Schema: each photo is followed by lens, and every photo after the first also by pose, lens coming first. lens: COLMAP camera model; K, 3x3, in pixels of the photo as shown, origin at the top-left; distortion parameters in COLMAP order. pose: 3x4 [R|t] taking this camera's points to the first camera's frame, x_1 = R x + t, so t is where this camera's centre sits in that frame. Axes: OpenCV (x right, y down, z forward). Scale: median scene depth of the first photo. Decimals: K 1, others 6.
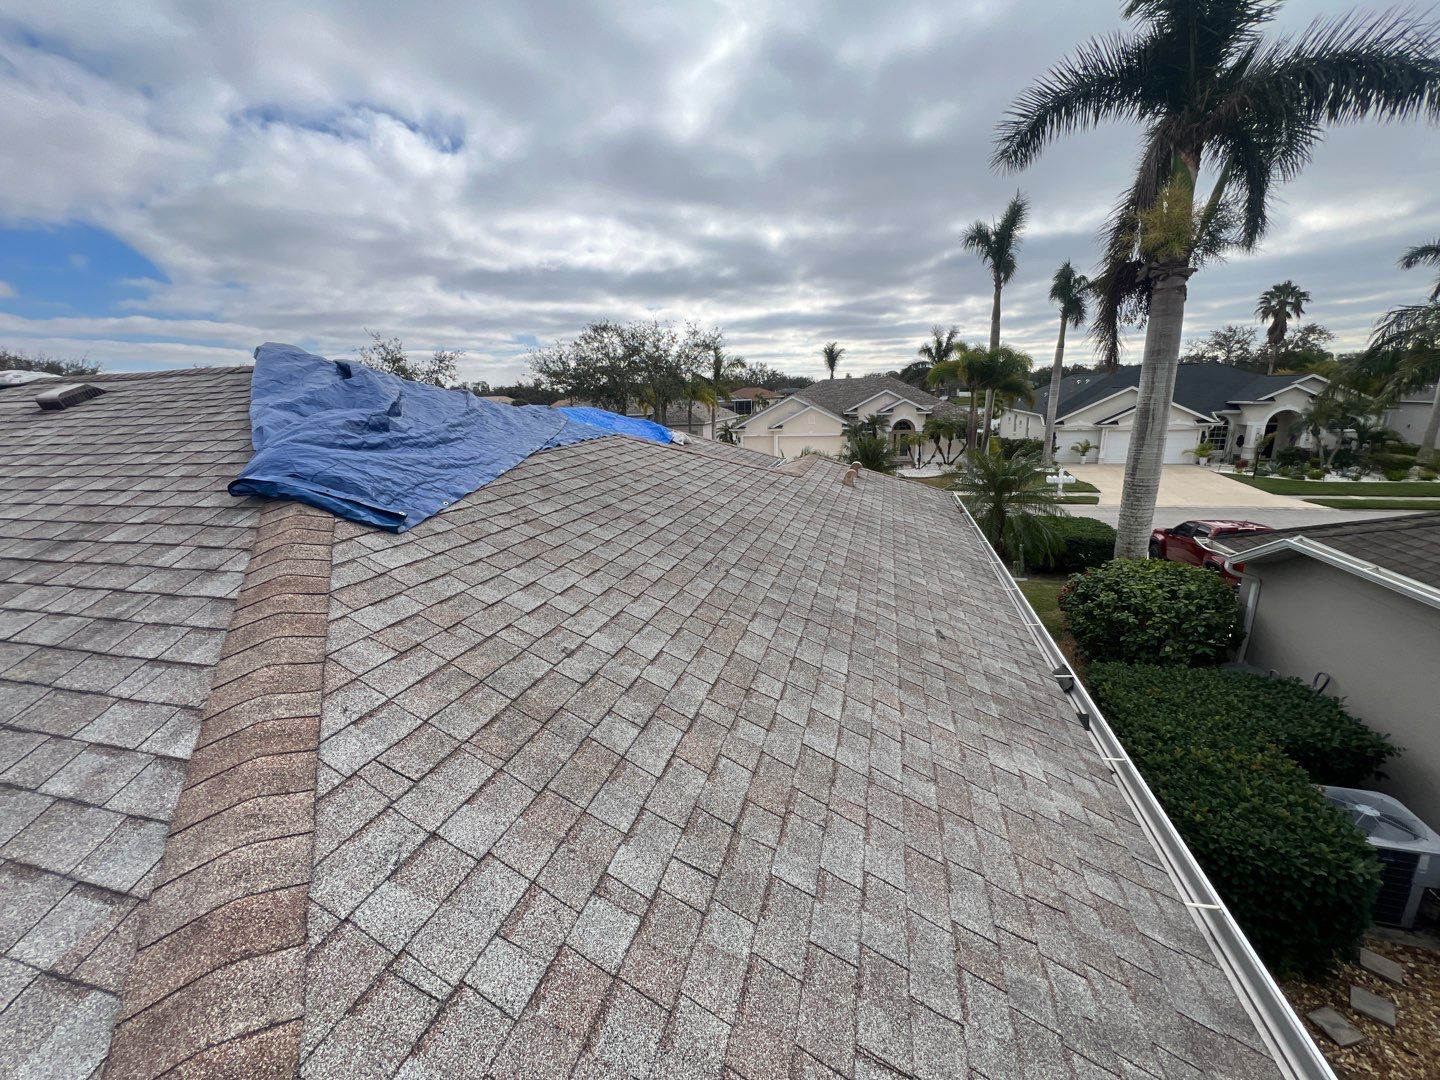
lens RADIAL K [[574.2, 0, 718.7], [0, 574.2, 542.9], [0, 0, 1]] dist [0.000529, 0.000504]
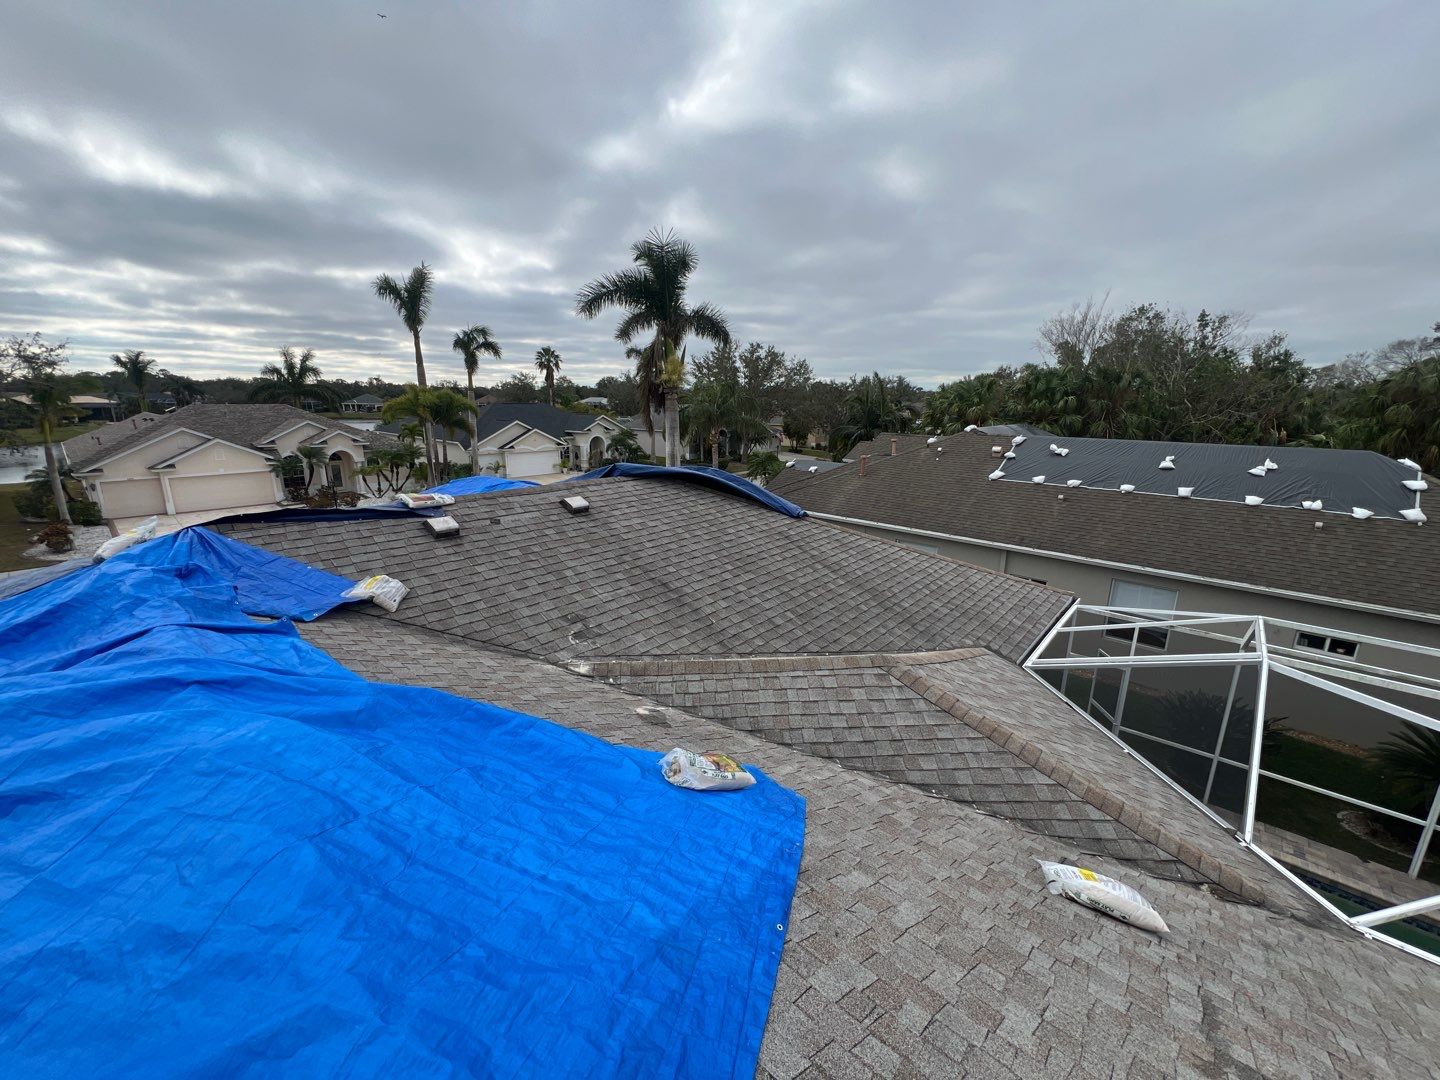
lens RADIAL K [[580.2, 0, 723.2], [0, 580.2, 540.0], [0, 0, 1]] dist [-0.000527, 0.000069]
pose [[0.428340, -0.179884, 0.885532, -0.311292], [0.203854, 0.973958, 0.099241, -0.029368], [-0.880323, 0.138010, 0.453855, -0.018397]]
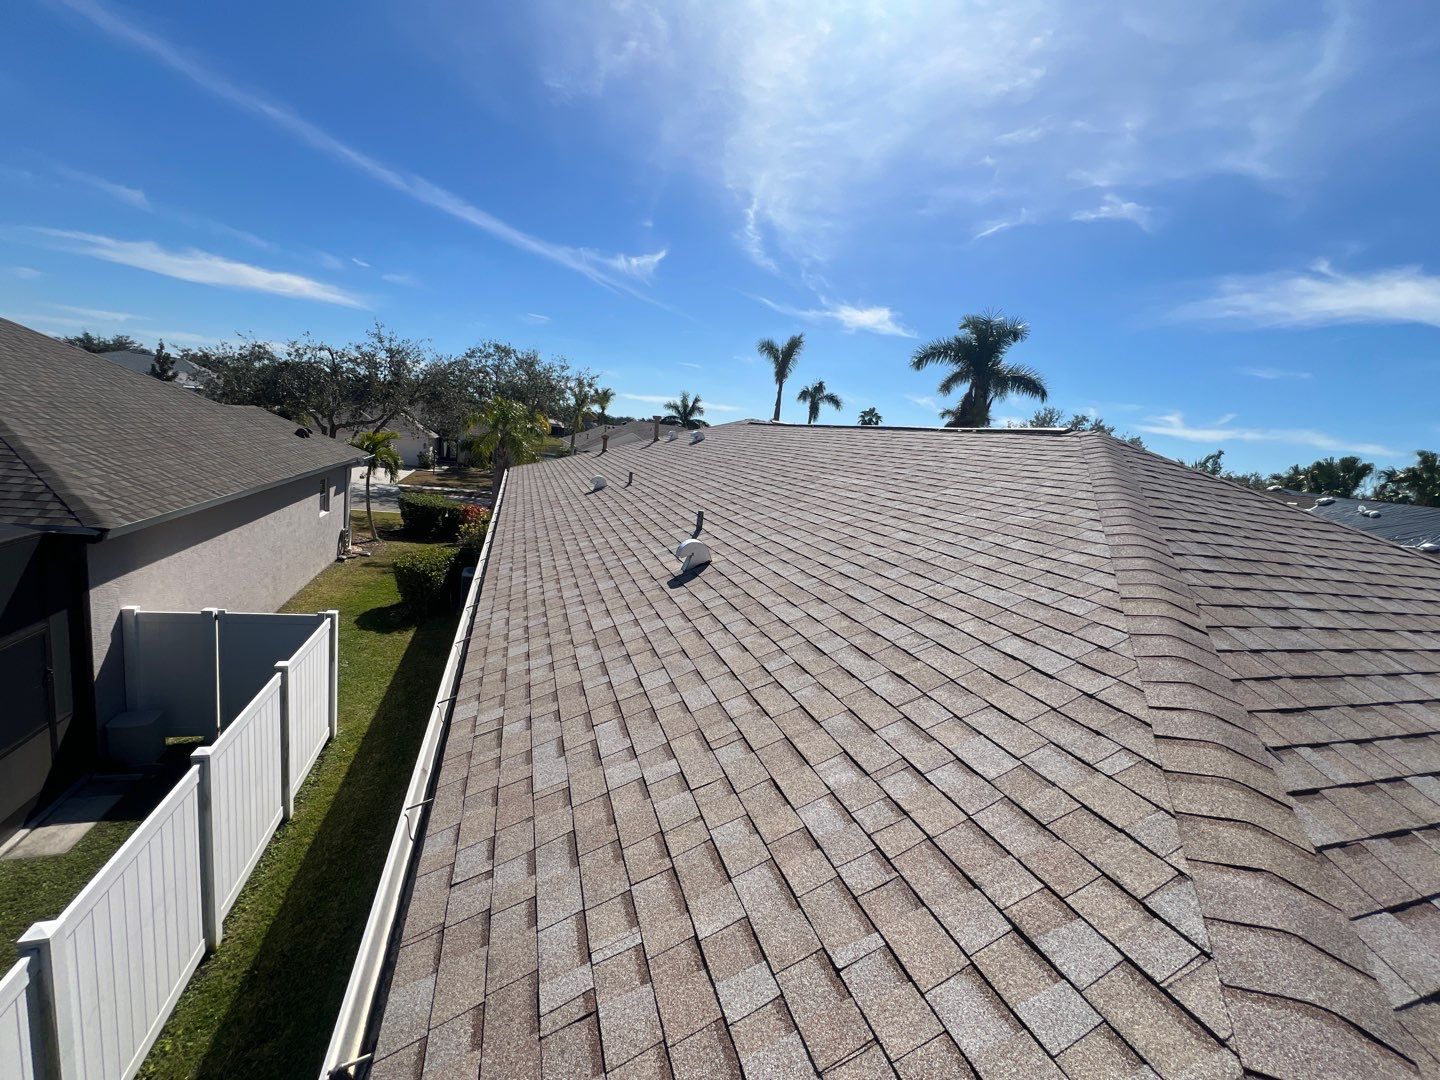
lens RADIAL K [[574.2, 0, 718.7], [0, 574.2, 542.9], [0, 0, 1]] dist [0.000529, 0.000504]
pose [[0.810942, 0.037589, 0.583918, -0.462161], [-0.007866, 0.998545, -0.053356, 0.051761], [-0.585074, 0.038675, 0.810057, -0.118062]]
